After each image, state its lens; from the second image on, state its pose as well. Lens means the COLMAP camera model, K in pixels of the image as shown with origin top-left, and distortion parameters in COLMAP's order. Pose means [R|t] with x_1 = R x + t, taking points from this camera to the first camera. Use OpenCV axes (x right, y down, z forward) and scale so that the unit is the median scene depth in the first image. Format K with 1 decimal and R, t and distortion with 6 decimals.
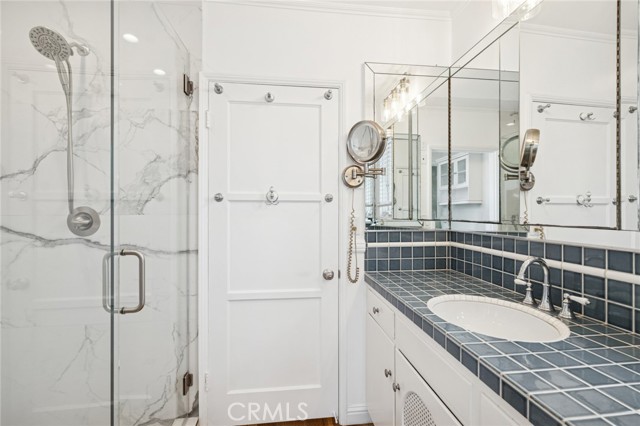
lens RADIAL K [[293.5, 0, 319.3], [0, 293.5, 211.7], [0, 0, 1]] dist [-0.004123, -0.001185]
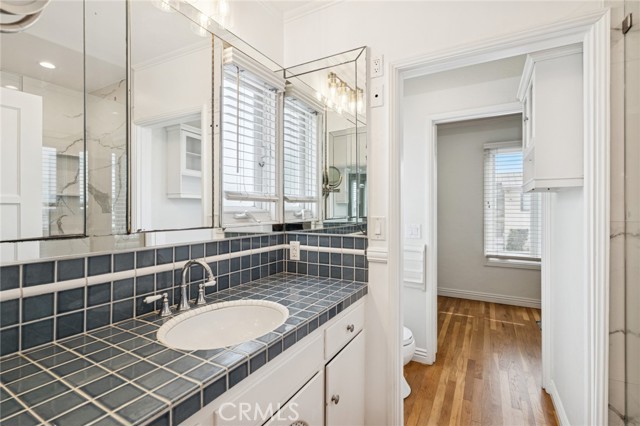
lens RADIAL K [[293.5, 0, 317.4], [0, 293.5, 211.1], [0, 0, 1]] dist [-0.004123, -0.001185]
pose [[-0.795297, 0.009707, 0.606142, -0.266551], [0.011123, 0.999937, -0.001419, -0.012435], [-0.606118, 0.005614, -0.795355, 1.653970]]
